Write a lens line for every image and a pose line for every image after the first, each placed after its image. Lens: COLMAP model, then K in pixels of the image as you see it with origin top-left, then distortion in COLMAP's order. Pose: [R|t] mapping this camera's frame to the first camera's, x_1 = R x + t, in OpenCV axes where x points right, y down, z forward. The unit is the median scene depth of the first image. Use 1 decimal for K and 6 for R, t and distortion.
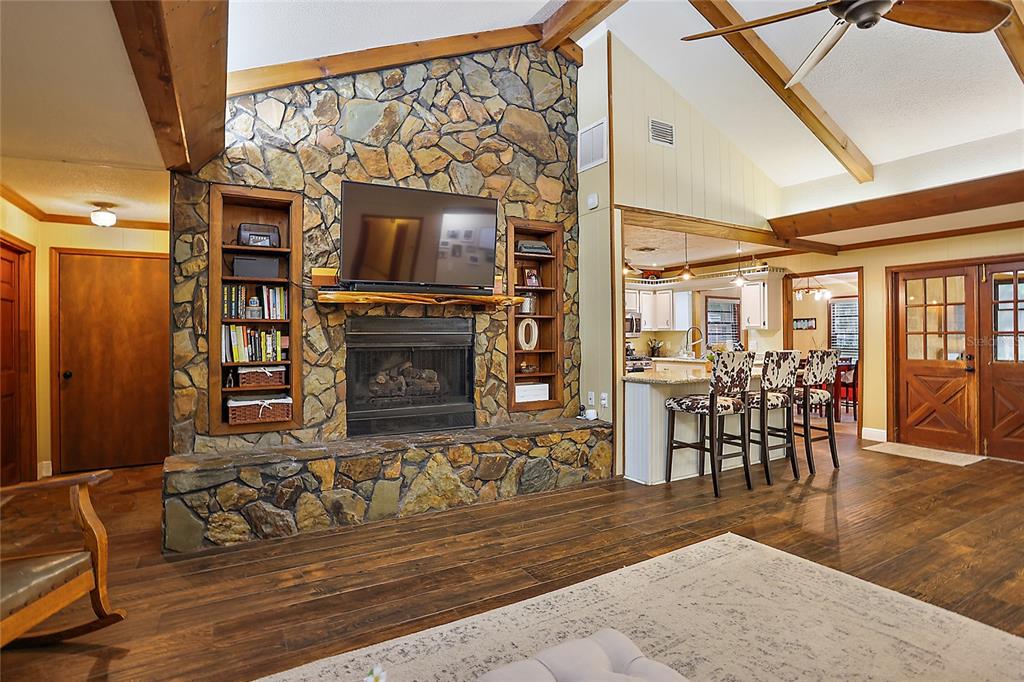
lens RADIAL K [[513.8, 0, 506.3], [0, 513.8, 334.2], [0, 0, 1]] dist [-0.071185, 0.031622]
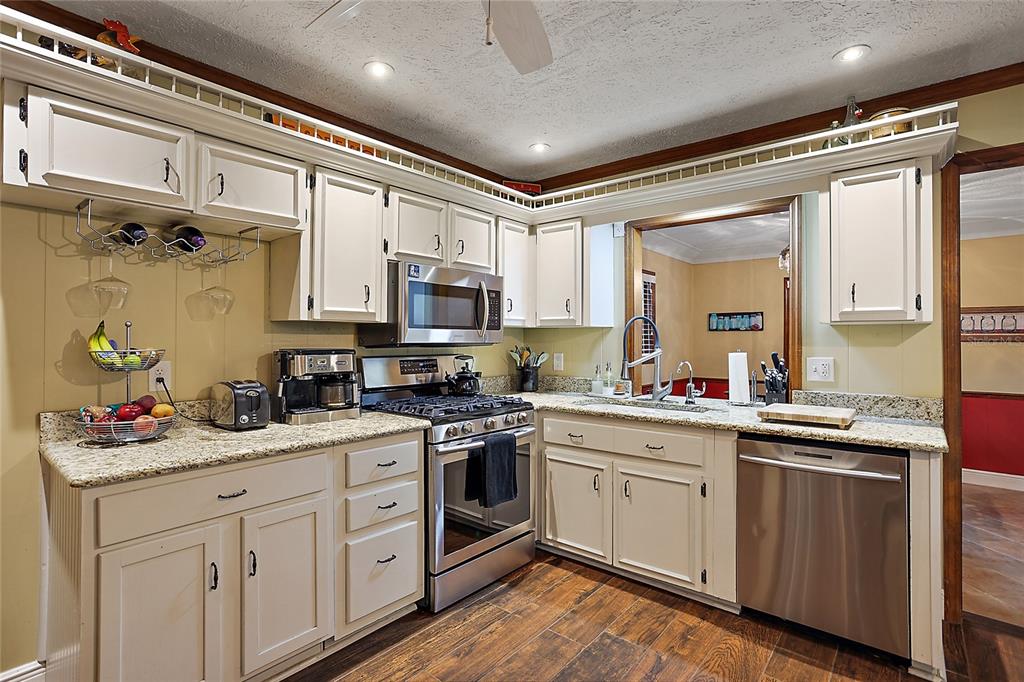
lens RADIAL K [[493.9, 0, 504.2], [0, 493.9, 332.3], [0, 0, 1]] dist [-0.055874, 0.027631]
pose [[0.938148, 0.013625, 0.345965, 0.284141], [-0.011033, 0.999894, -0.009462, 0.002980], [-0.346058, 0.005060, 0.938200, 1.321611]]
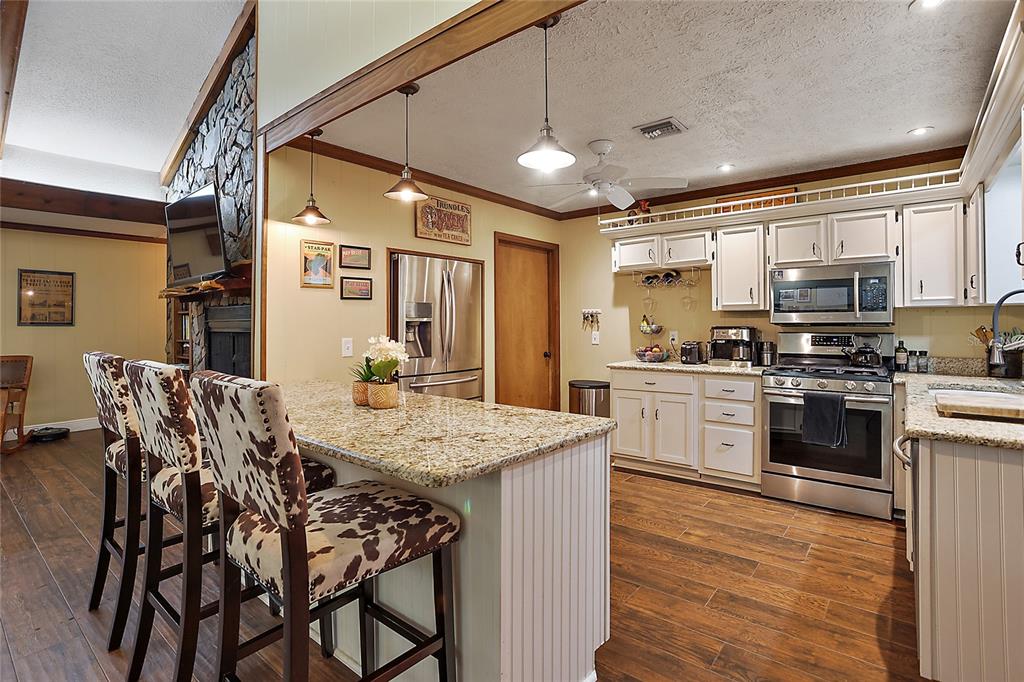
lens RADIAL K [[500.4, 0, 508.3], [0, 500.4, 319.1], [0, 0, 1]] dist [-0.059940, 0.029450]
pose [[0.364534, -0.003827, -0.931182, 1.013282], [0.007451, 0.999972, -0.001193, 0.002125], [0.931160, -0.006503, 0.364552, 1.142710]]
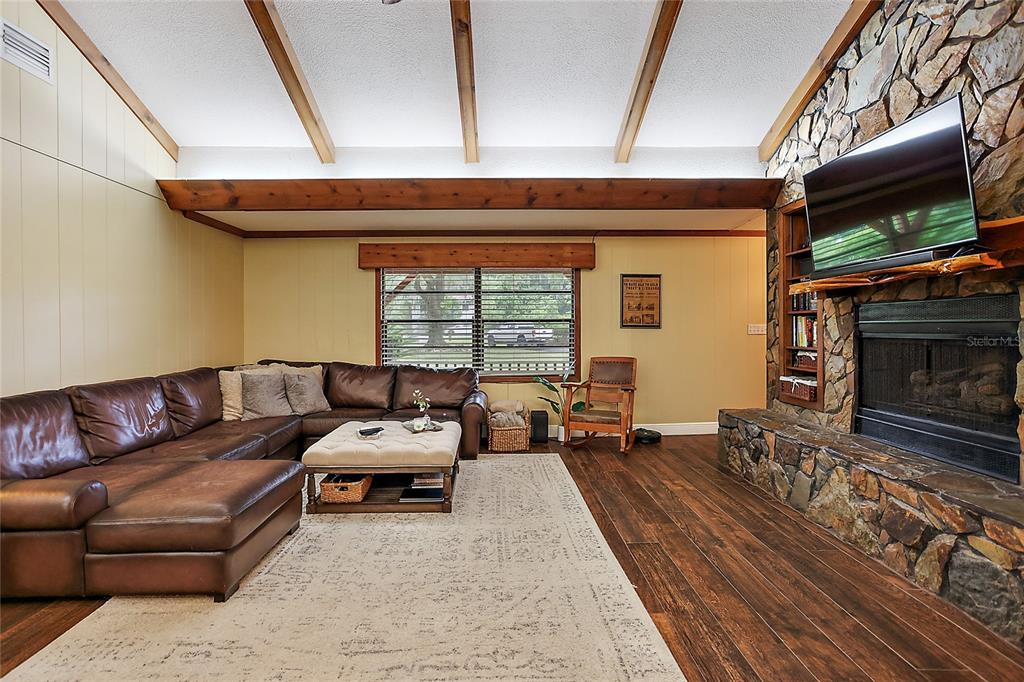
lens RADIAL K [[493.9, 0, 504.2], [0, 493.9, 332.3], [0, 0, 1]] dist [-0.055874, 0.027631]
pose [[-0.480576, 0.013920, -0.876842, 0.700653], [0.008980, 0.999900, 0.010952, 0.001353], [0.876907, -0.002611, -0.480653, 0.780396]]
